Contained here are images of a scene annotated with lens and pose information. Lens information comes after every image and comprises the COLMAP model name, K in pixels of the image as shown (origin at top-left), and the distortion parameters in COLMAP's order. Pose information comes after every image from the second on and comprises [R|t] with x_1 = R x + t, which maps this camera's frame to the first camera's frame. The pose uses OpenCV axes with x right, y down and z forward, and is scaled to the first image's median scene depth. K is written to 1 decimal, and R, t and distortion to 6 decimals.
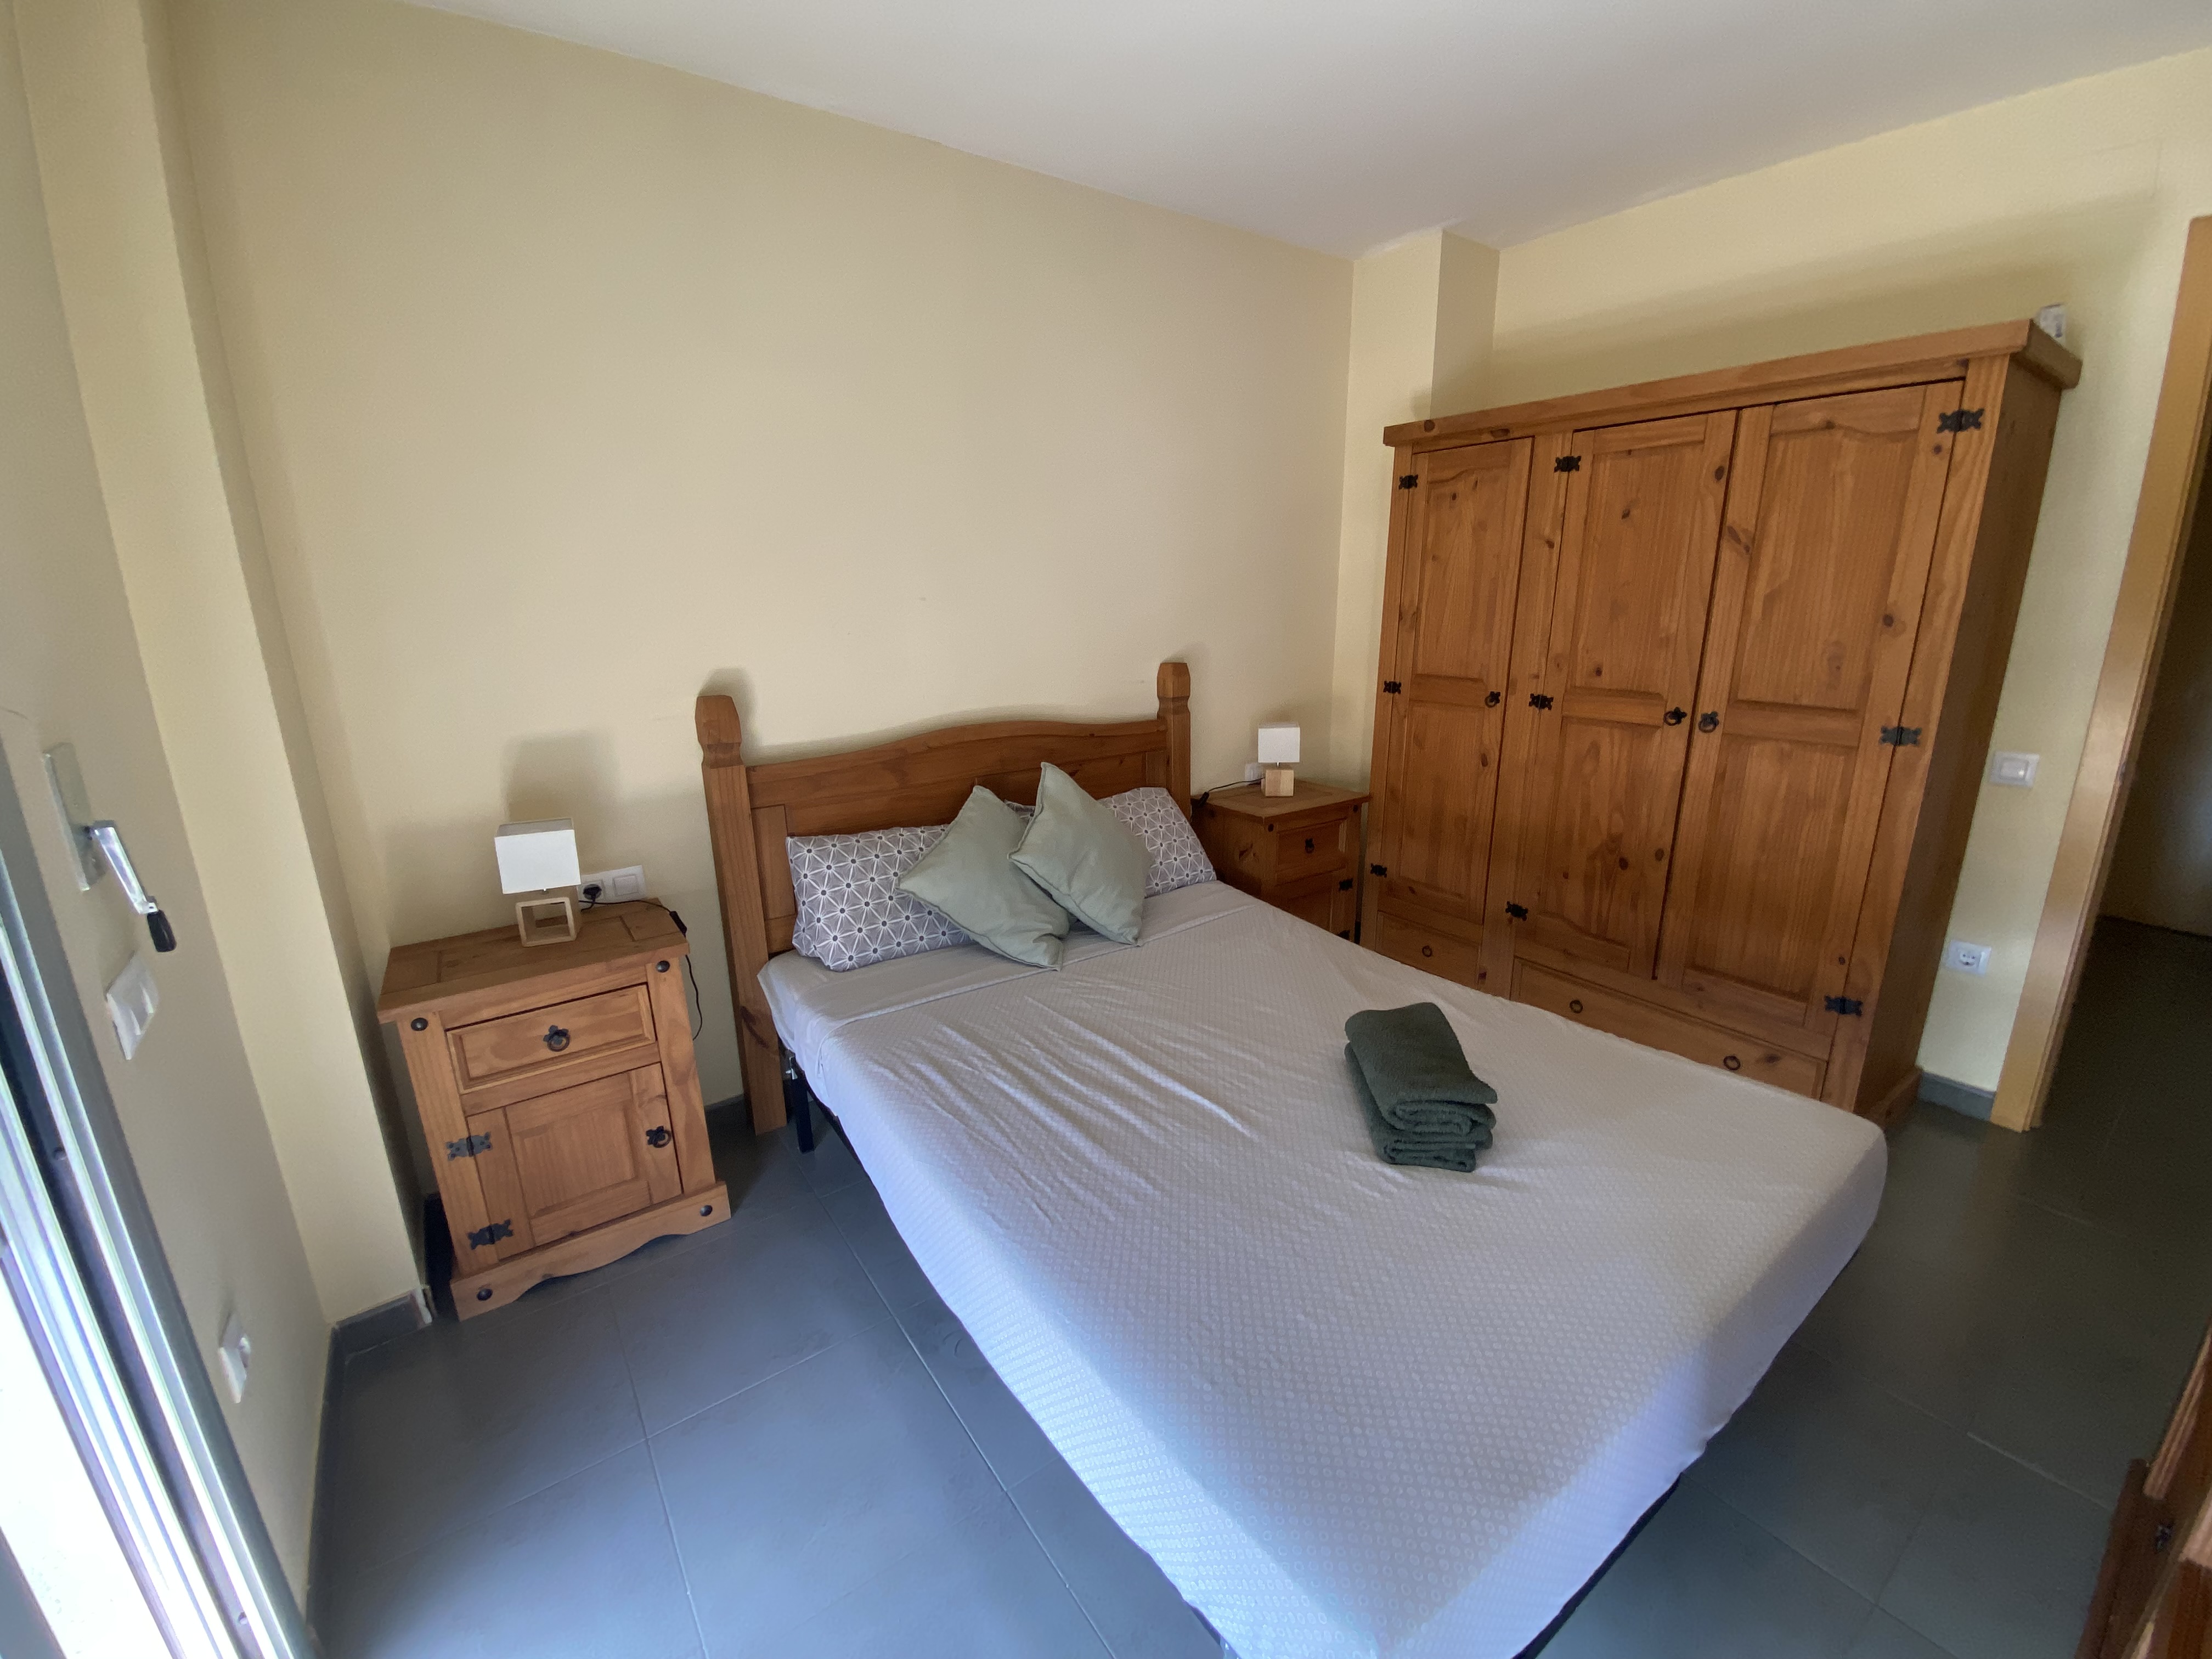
lens RADIAL K [[888.5, 0, 1102.6], [0, 888.5, 847.0], [0, 0, 1]] dist [-0.012073, -0.008714]
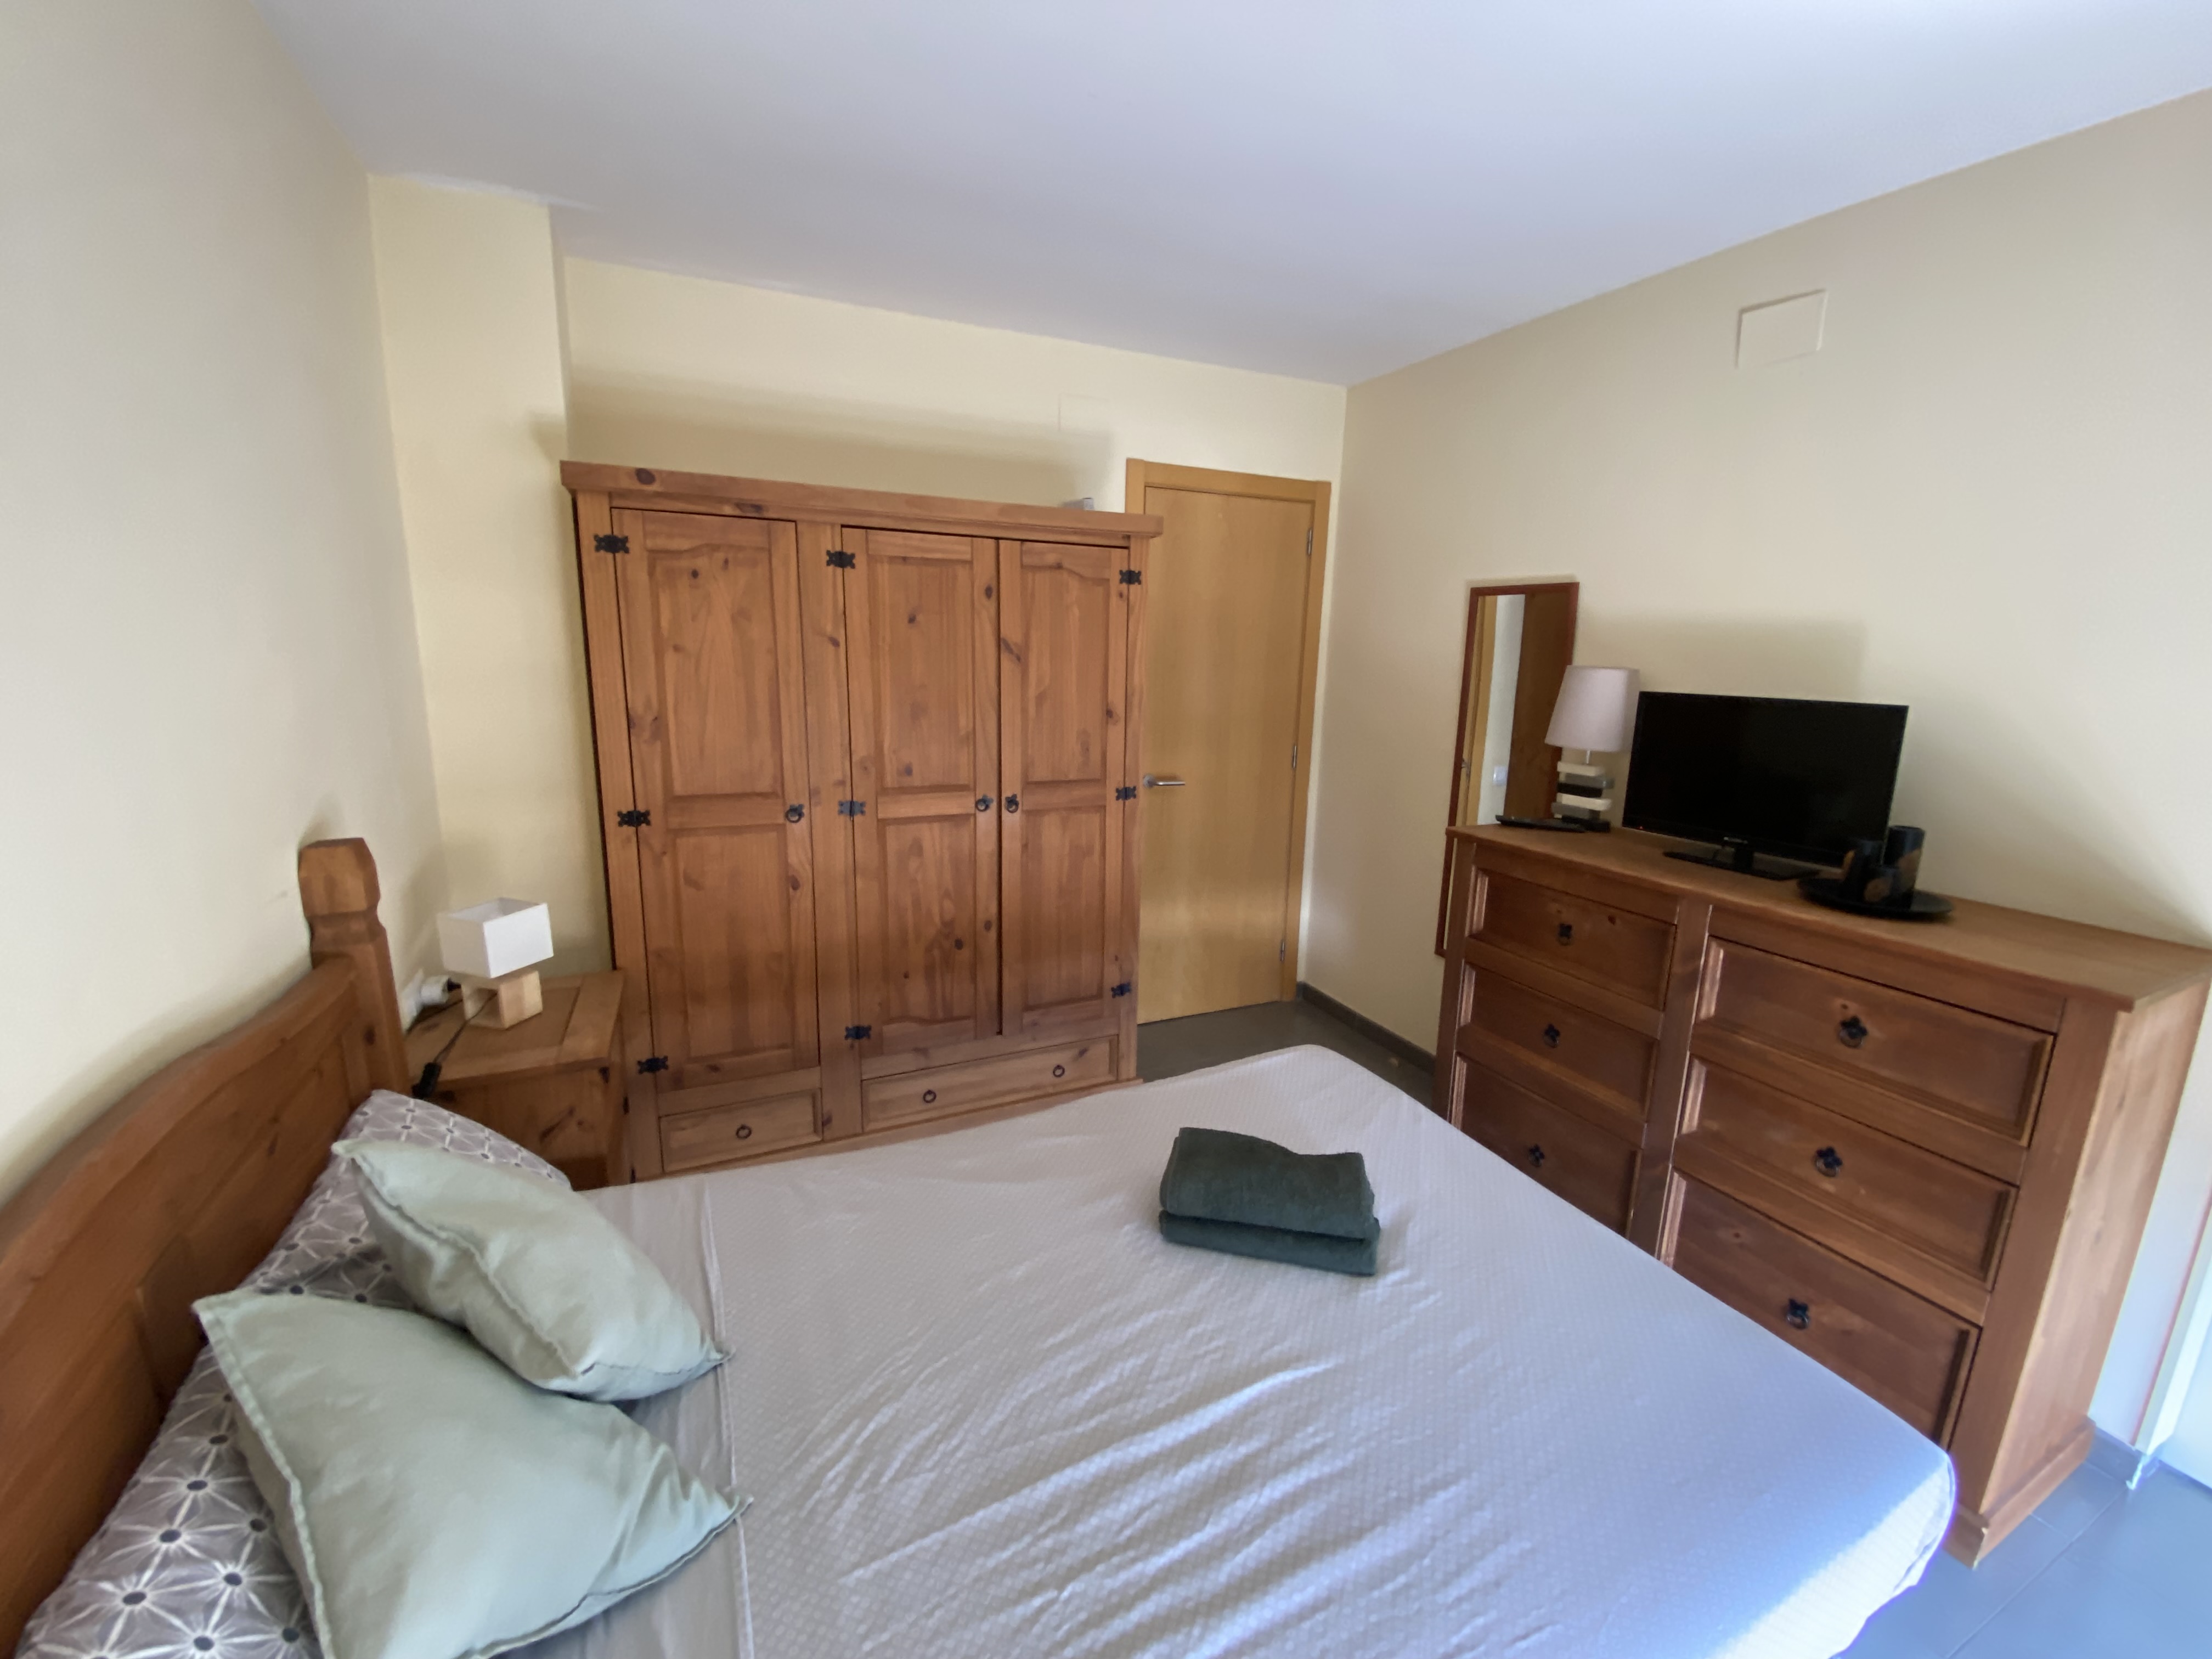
lens RADIAL K [[888.5, 0, 1107.3], [0, 888.5, 832.0], [0, 0, 1]] dist [-0.012073, -0.008714]
pose [[0.172264, -0.182779, 0.967945, -0.393146], [0.242969, 0.960158, 0.138068, -0.220687], [-0.954616, 0.211396, 0.209810, 0.602048]]
